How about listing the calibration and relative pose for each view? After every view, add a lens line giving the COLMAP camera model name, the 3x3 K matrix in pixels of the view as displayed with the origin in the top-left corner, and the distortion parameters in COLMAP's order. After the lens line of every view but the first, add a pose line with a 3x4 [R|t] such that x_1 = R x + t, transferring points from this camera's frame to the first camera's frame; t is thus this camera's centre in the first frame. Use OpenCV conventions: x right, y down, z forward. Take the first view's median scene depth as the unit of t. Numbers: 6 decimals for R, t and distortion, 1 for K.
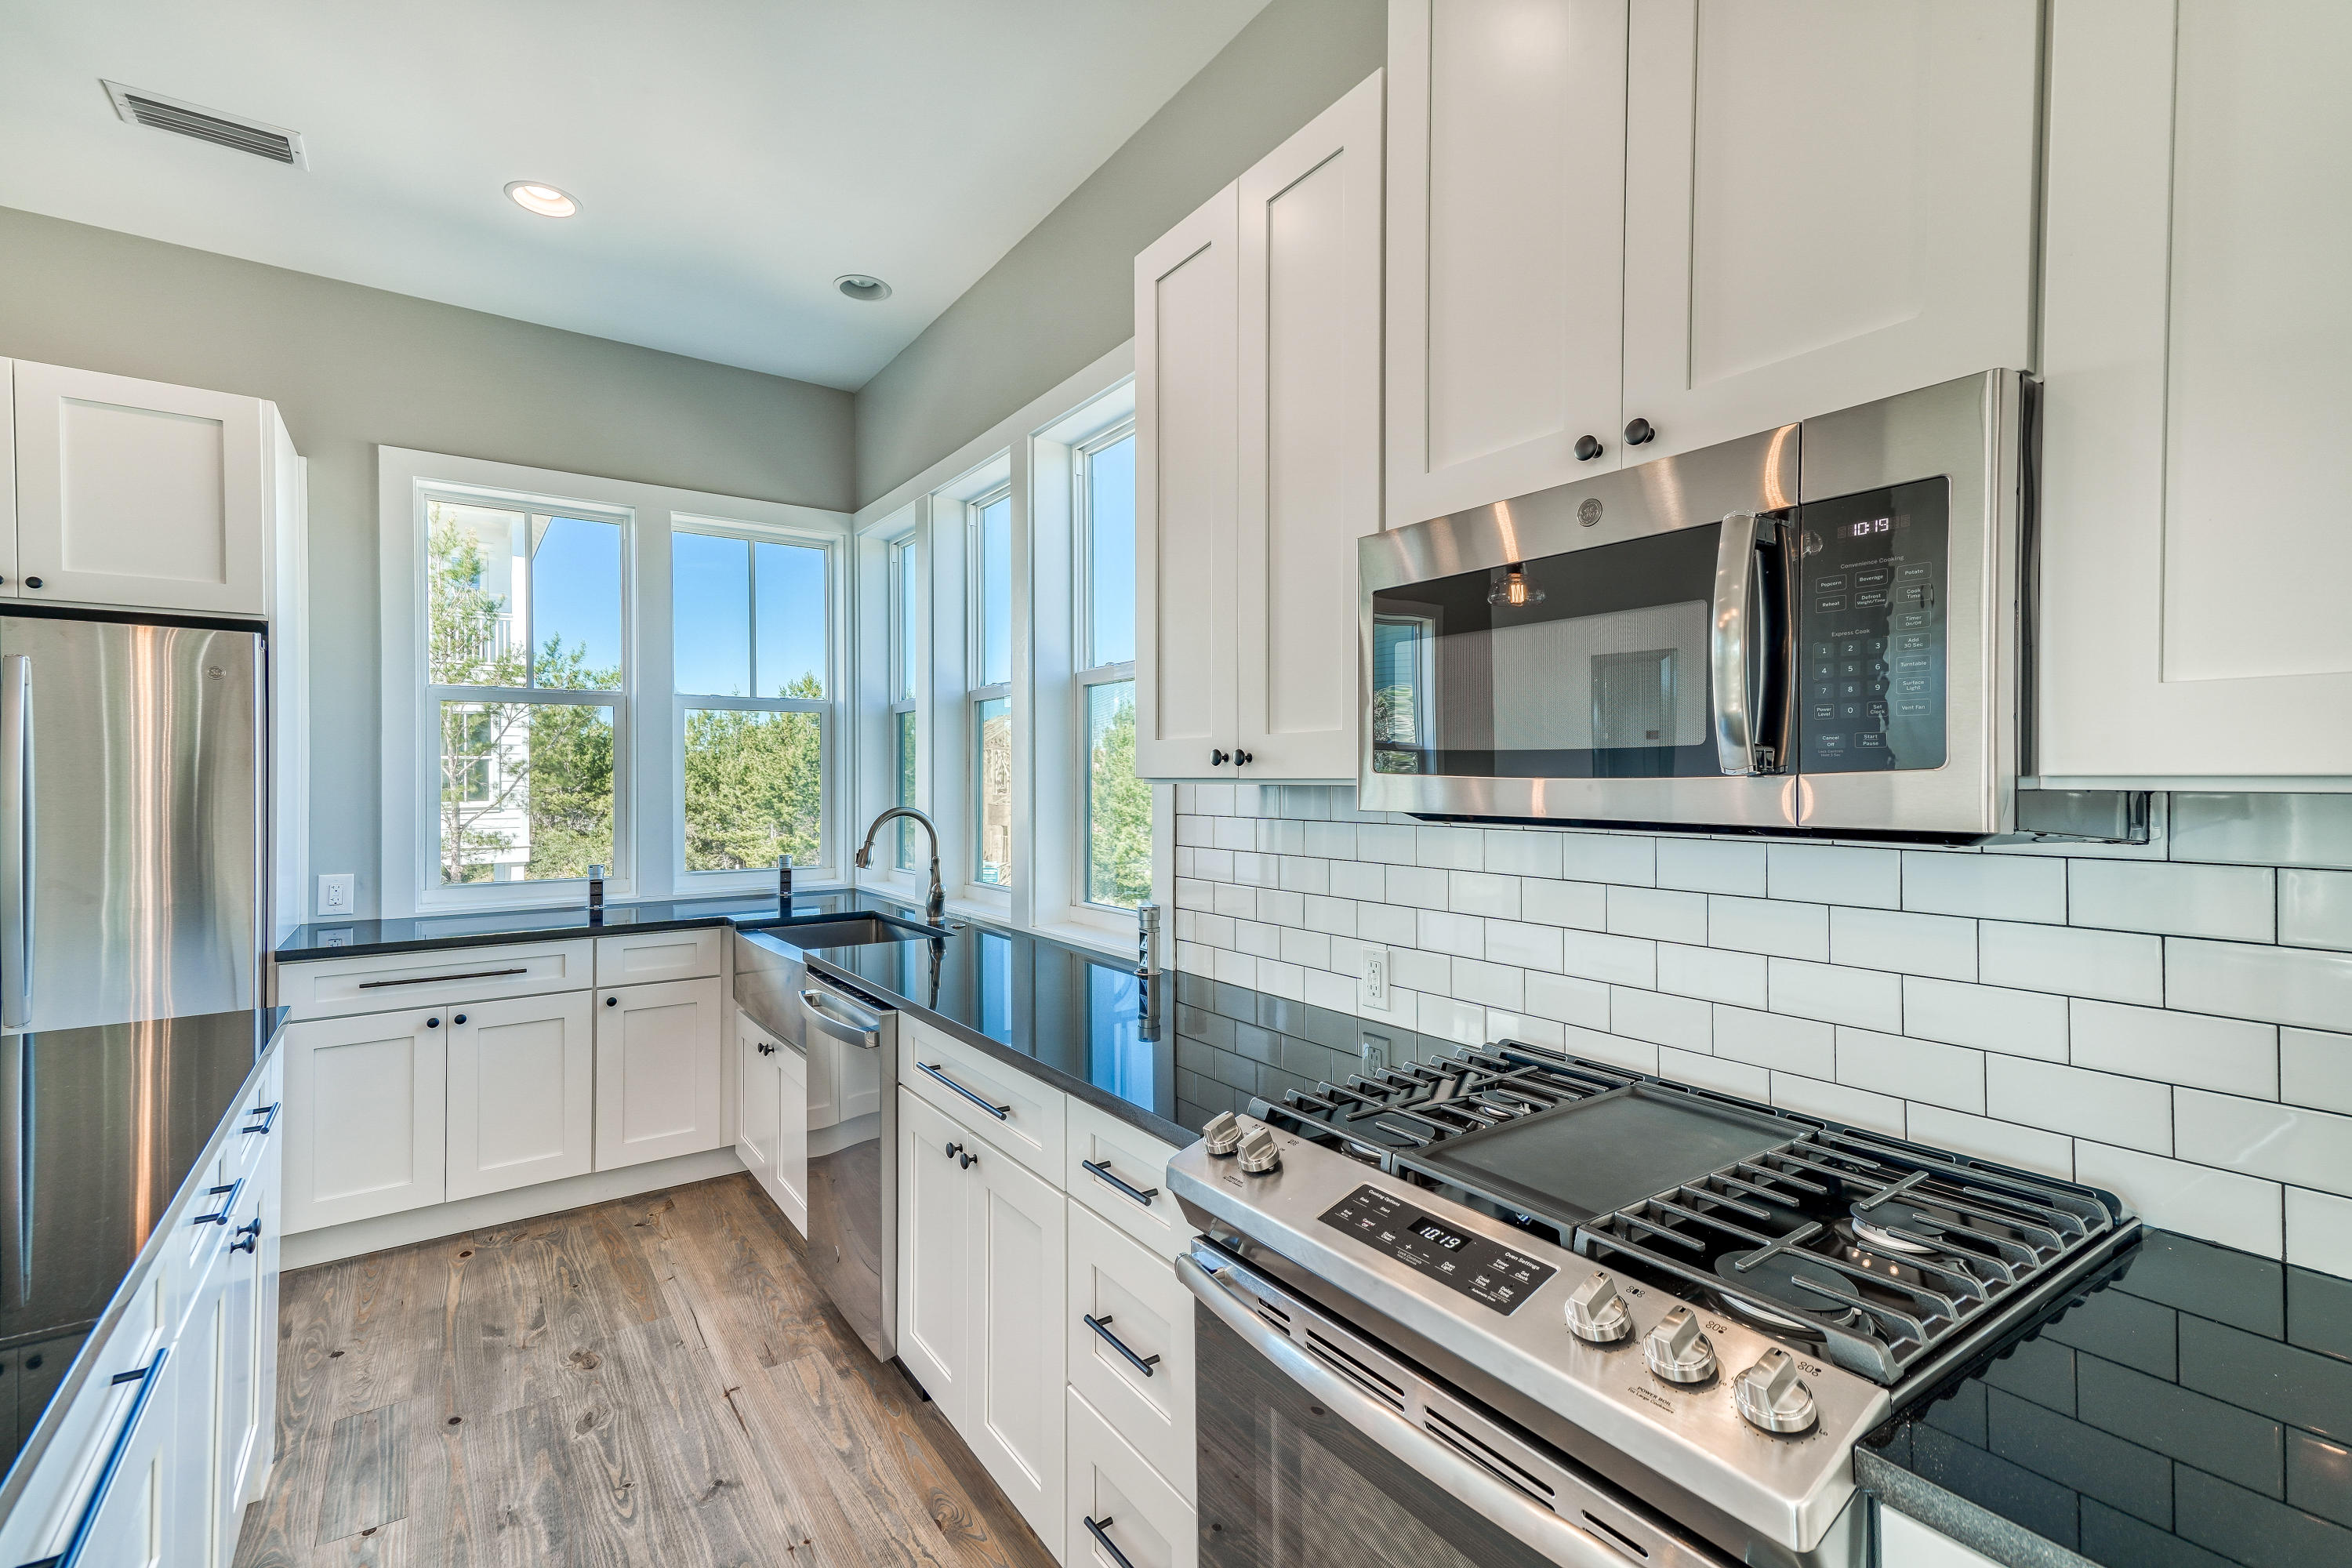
lens RADIAL K [[1058.5, 0, 1184.3], [0, 1058.5, 777.6], [0, 0, 1]] dist [0.046576, -0.003982]
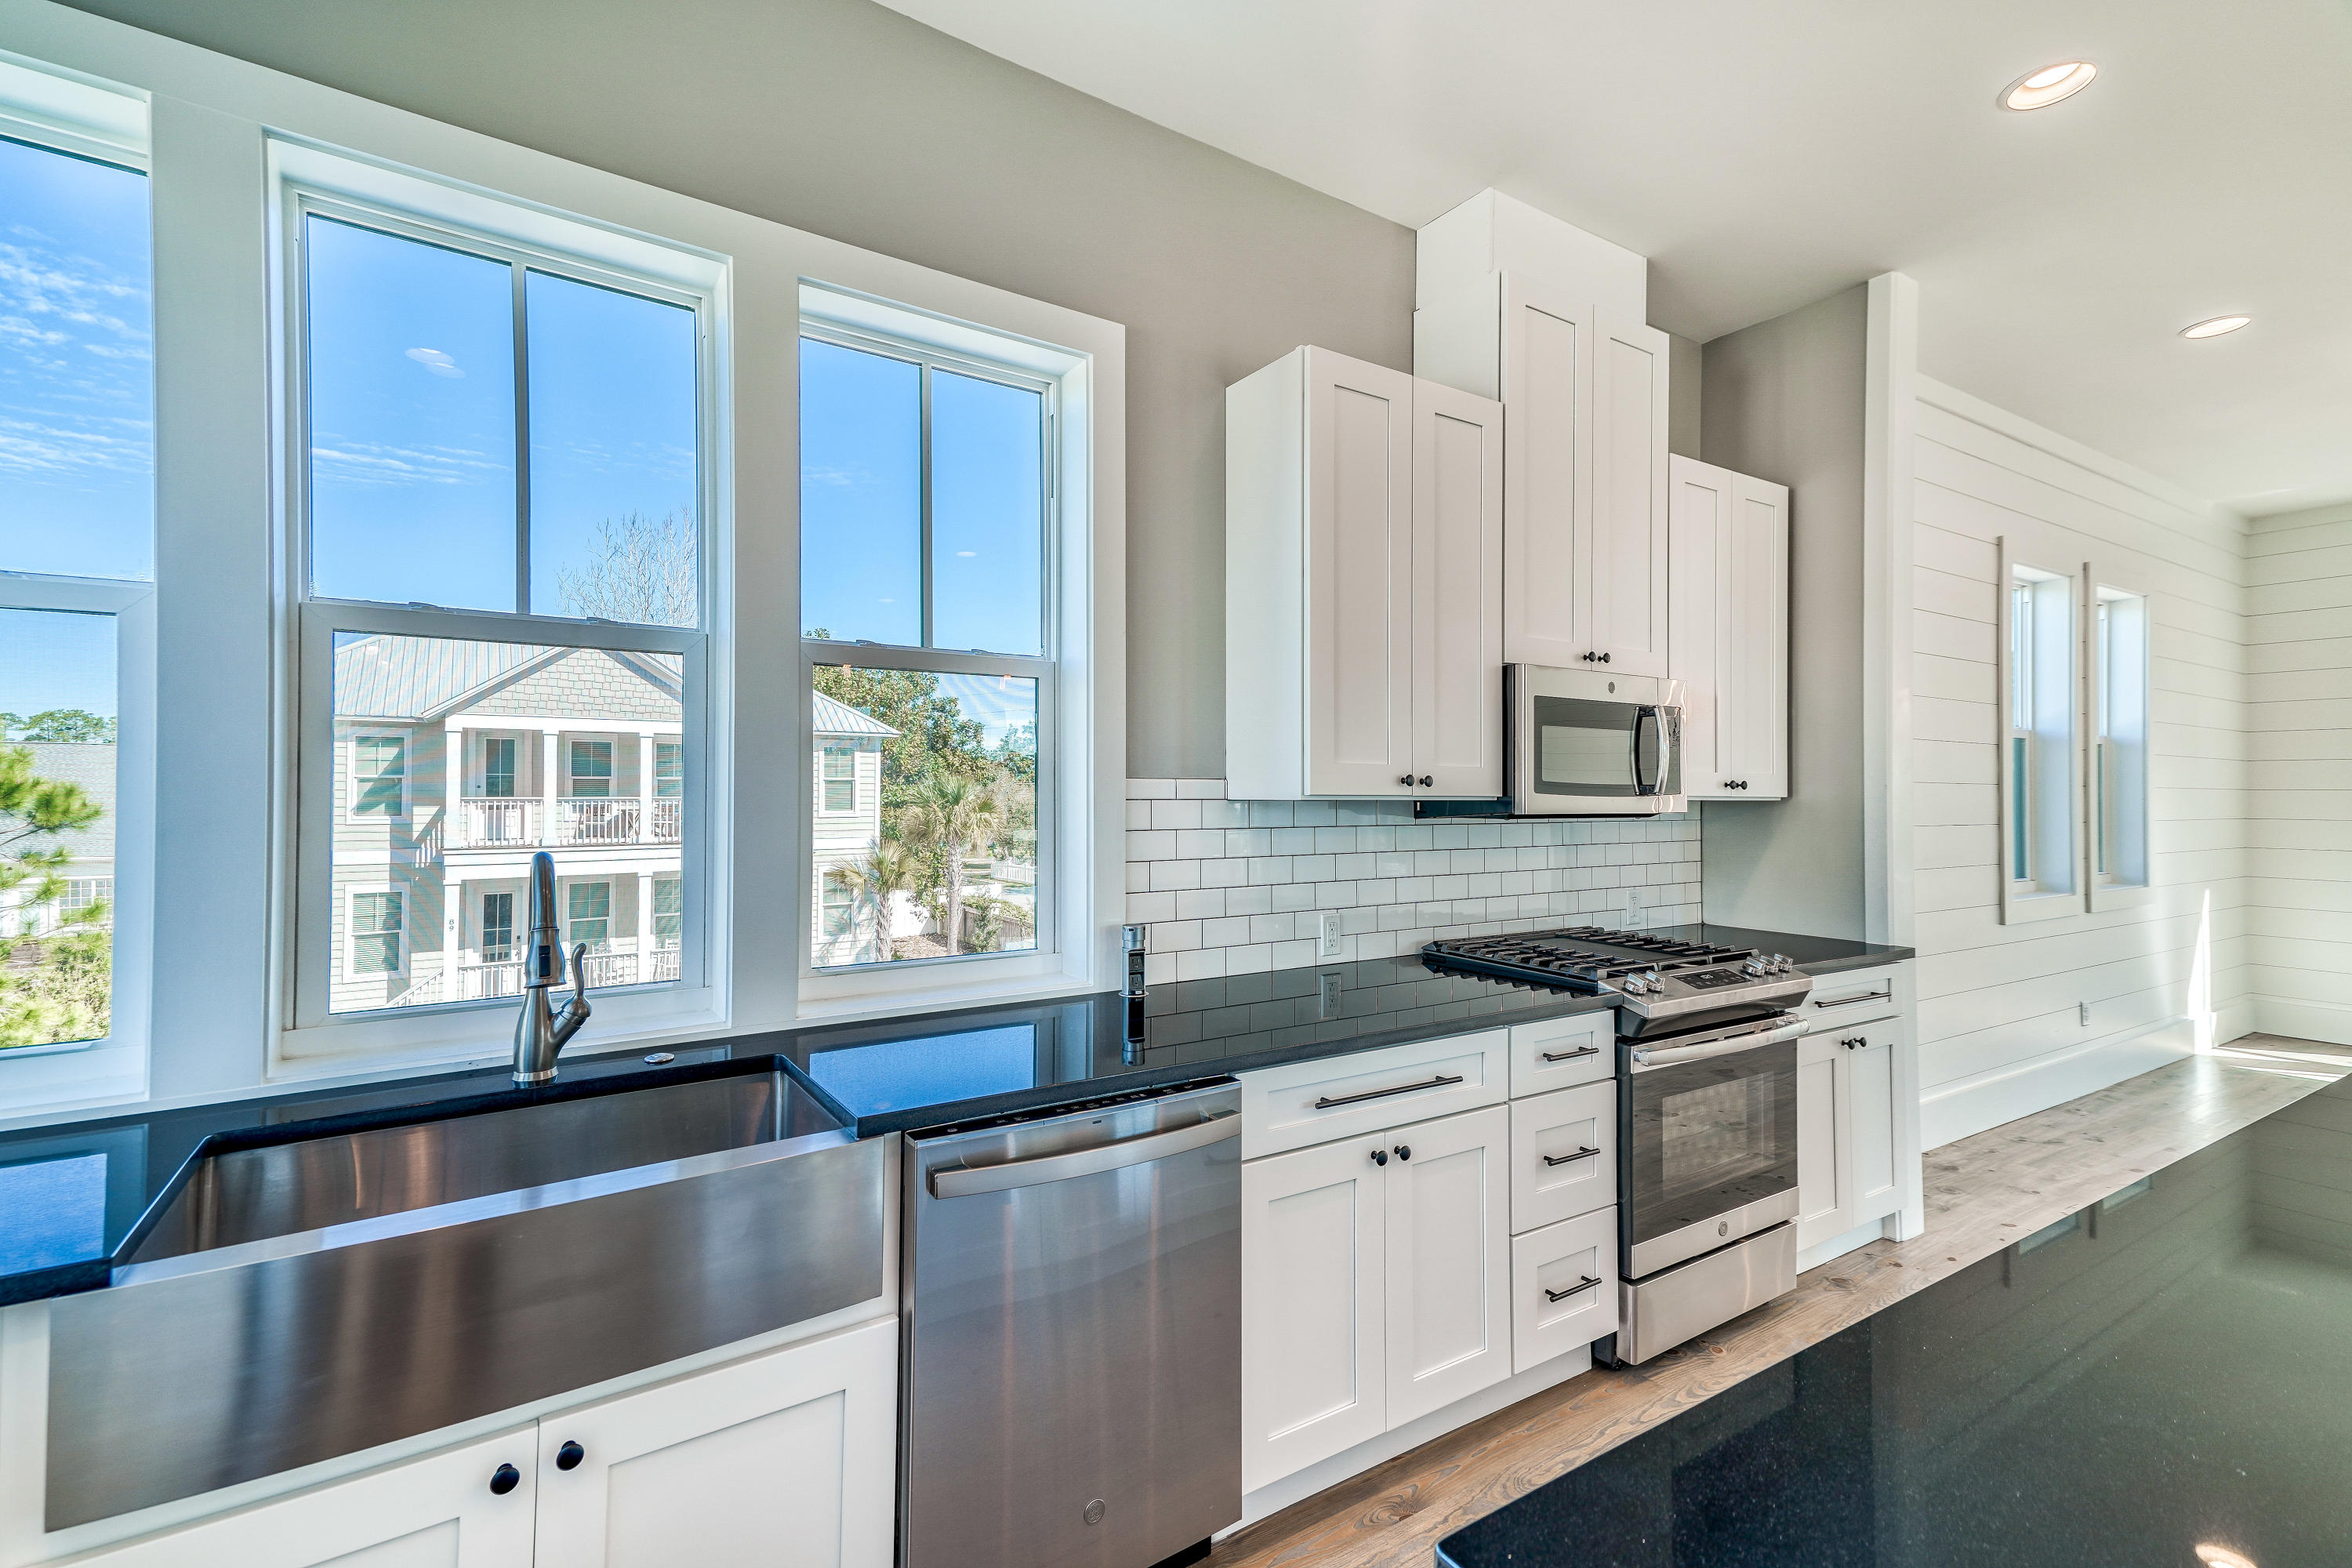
lens RADIAL K [[1058.5, 0, 1156.9], [0, 1058.5, 781.6], [0, 0, 1]] dist [0.046576, -0.003982]
pose [[0.034068, 0.016272, 0.999287, -0.858143], [-0.003893, 0.999862, -0.016149, 0.003763], [-0.999412, -0.003340, 0.034127, 0.808507]]
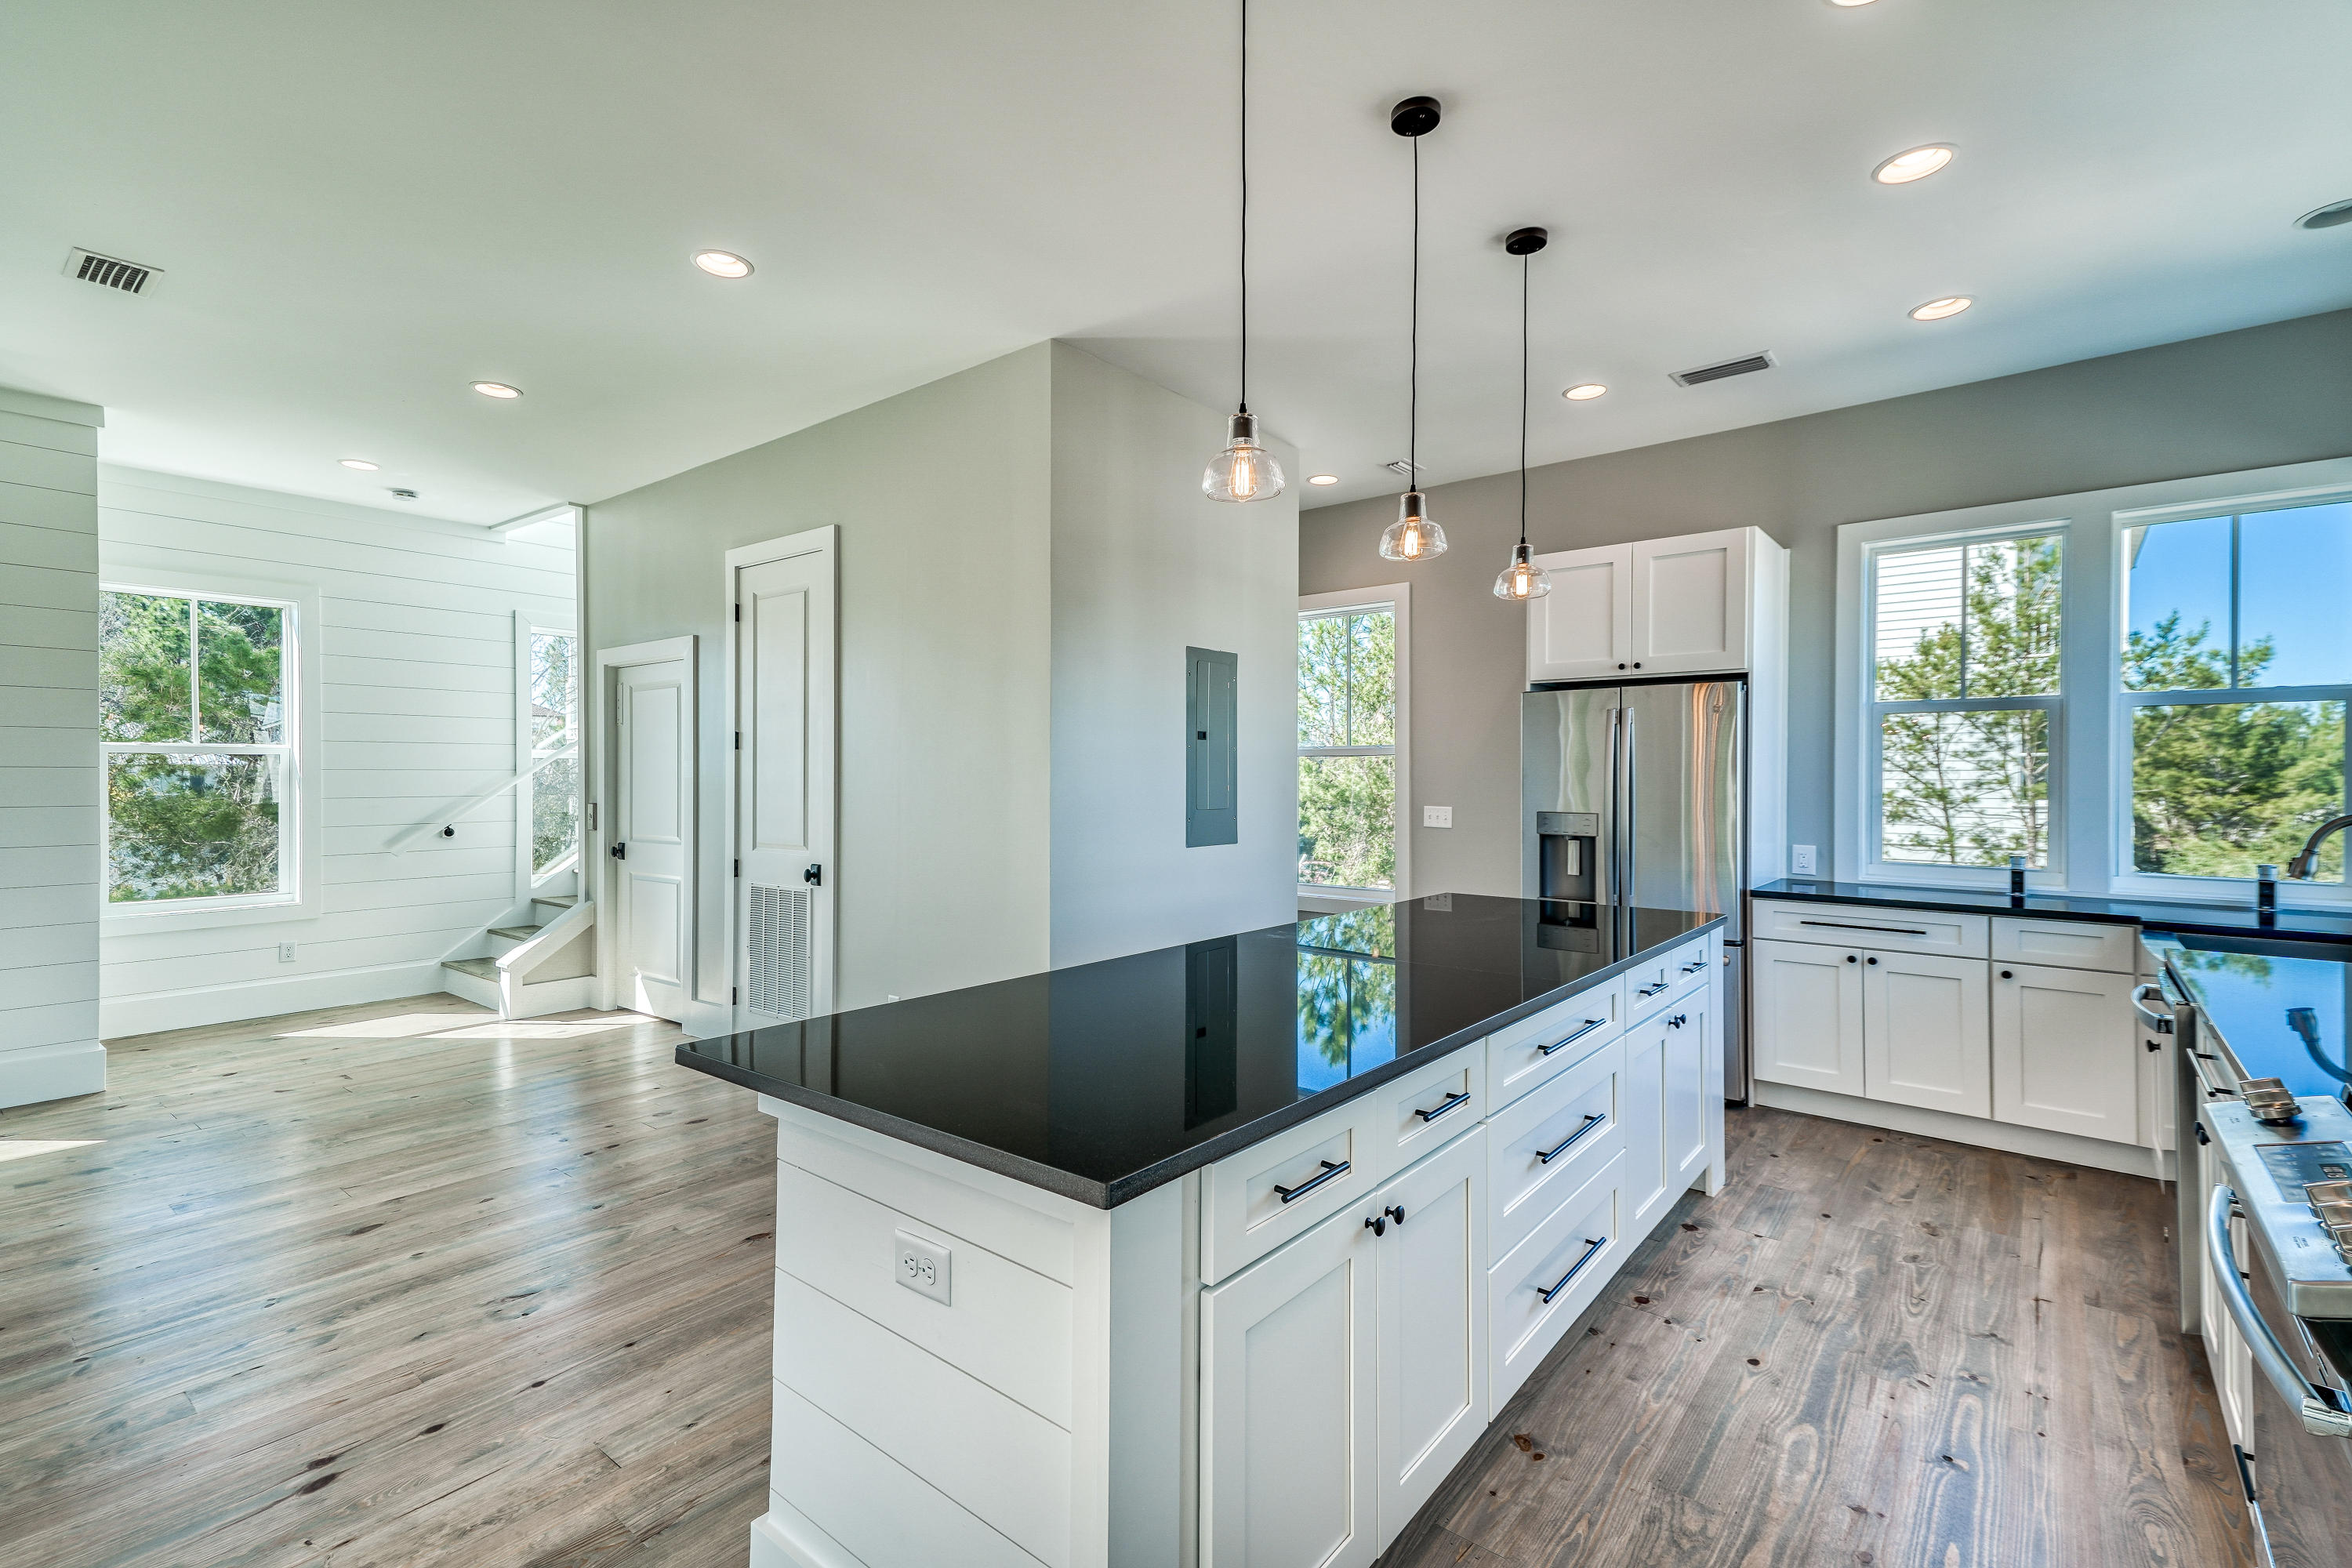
lens RADIAL K [[1058.5, 0, 1136.6], [0, 1058.5, 772.1], [0, 0, 1]] dist [0.046576, -0.003982]
pose [[0.259135, 0.000791, -0.965841, 0.387757], [-0.003743, 0.999993, -0.000185, -0.000727], [0.965834, 0.003664, 0.259136, -0.209544]]
